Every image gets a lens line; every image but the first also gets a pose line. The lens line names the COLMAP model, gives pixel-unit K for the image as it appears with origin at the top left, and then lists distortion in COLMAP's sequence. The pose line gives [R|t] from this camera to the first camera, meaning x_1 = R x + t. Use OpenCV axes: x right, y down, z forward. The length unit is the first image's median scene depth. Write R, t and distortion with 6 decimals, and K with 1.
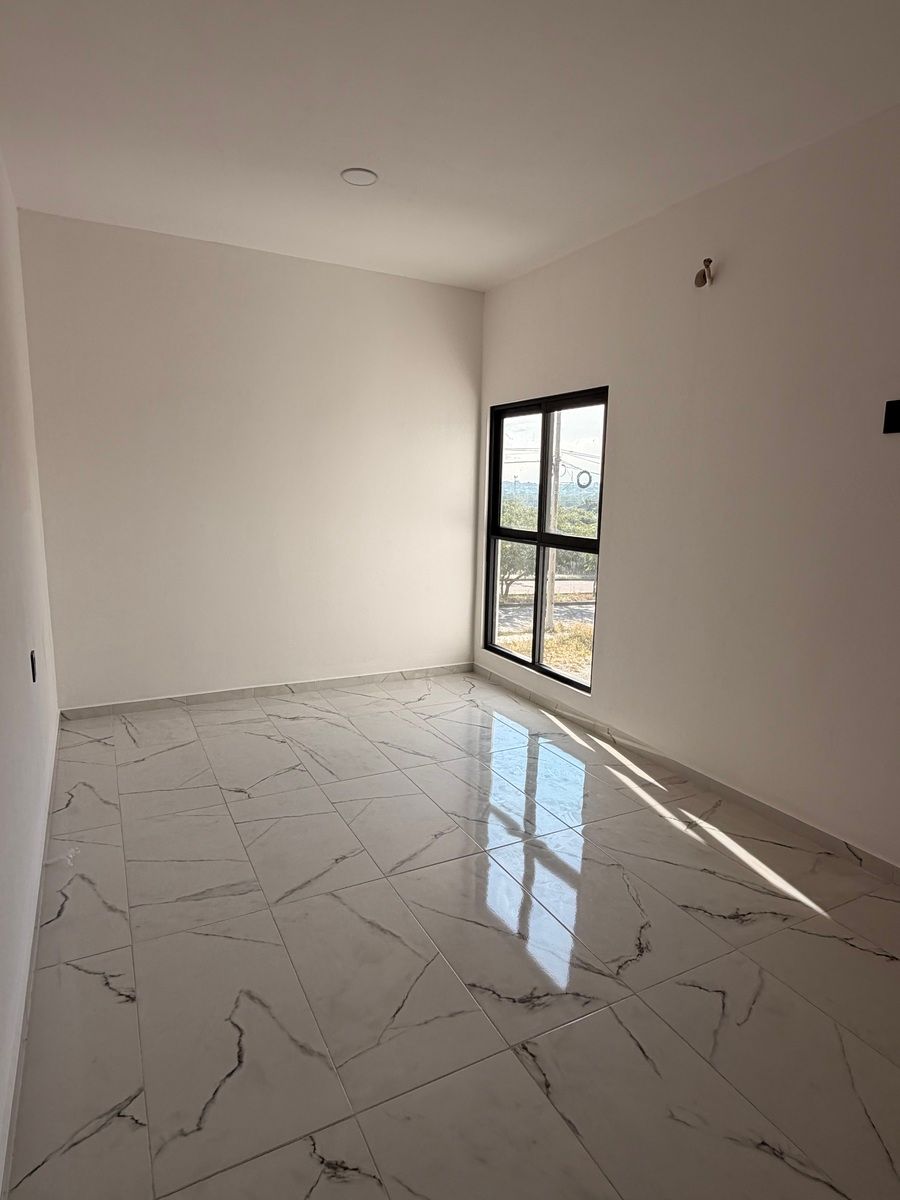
lens RADIAL K [[680.4, 0, 430.8], [0, 680.4, 603.0], [0, 0, 1]] dist [-0.003495, -0.009927]
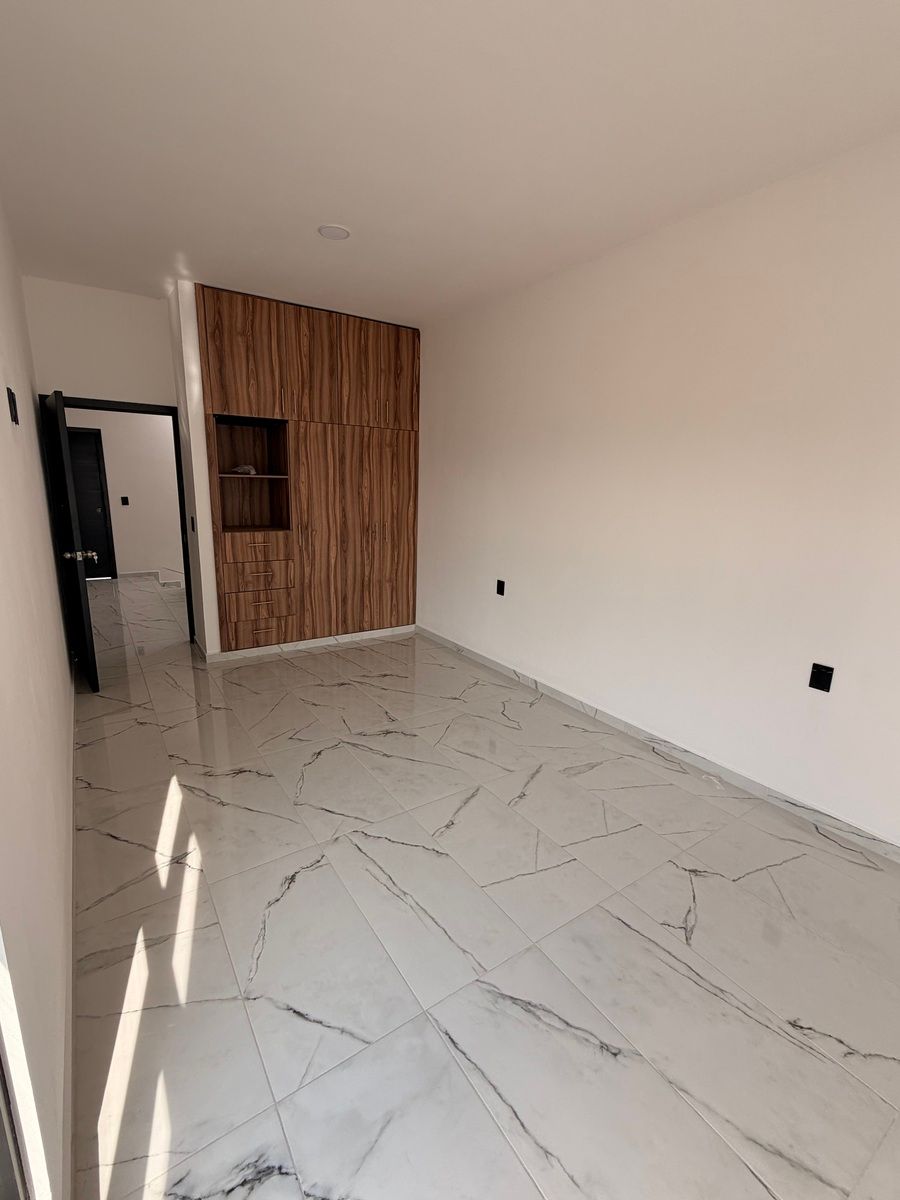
lens RADIAL K [[532.7, 0, 447.8], [0, 532.7, 603.0], [0, 0, 1]] dist [0.003106, -0.000219]
pose [[-0.989286, -0.014816, -0.145233, 0.096229], [-0.069700, 0.922064, 0.380710, -0.203144], [0.128274, 0.386754, -0.913218, 1.106603]]
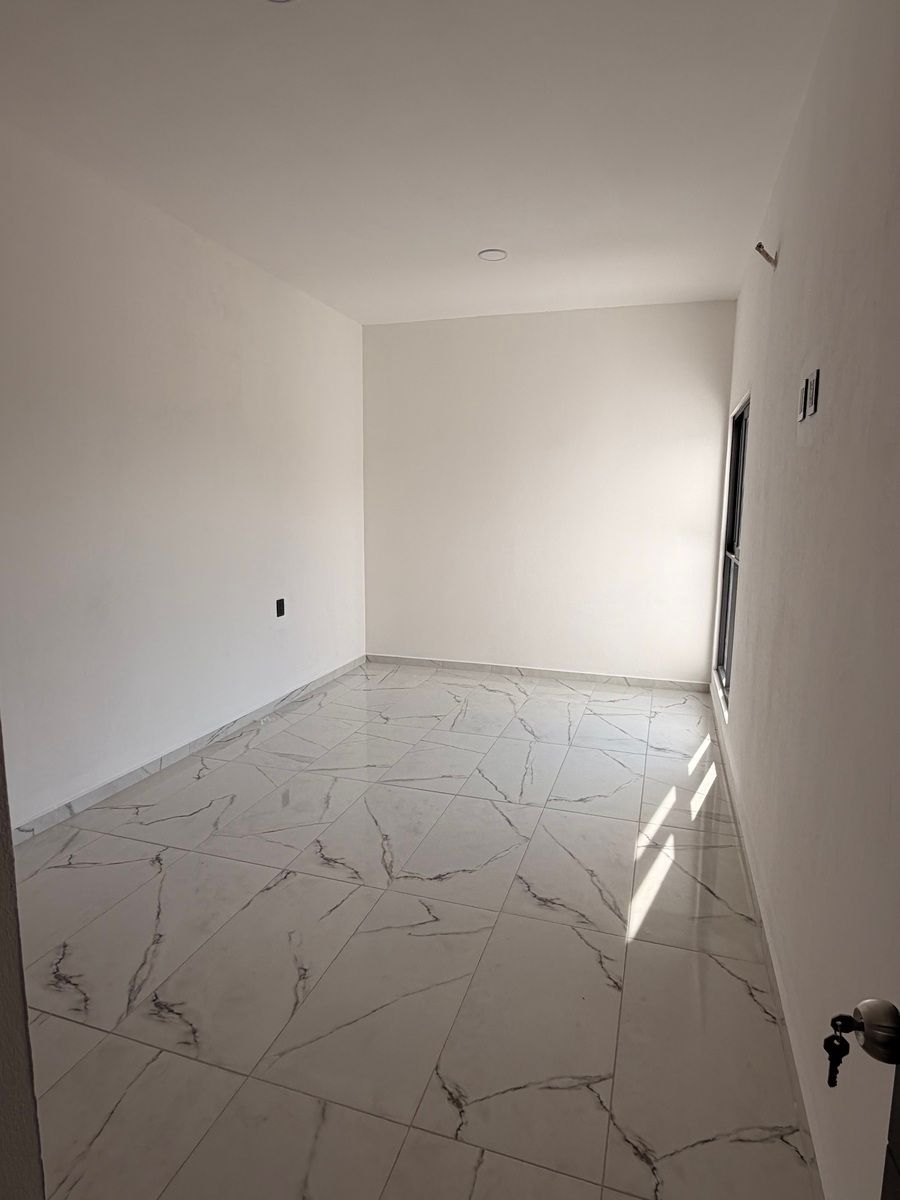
lens RADIAL K [[669.8, 0, 430.1], [0, 669.8, 599.3], [0, 0, 1]] dist [0.004646, 0.001689]
pose [[0.700092, 0.091186, -0.708206, 0.565738], [-0.115777, 0.993184, 0.013429, 0.002810], [0.704604, 0.072593, 0.705878, 0.058107]]
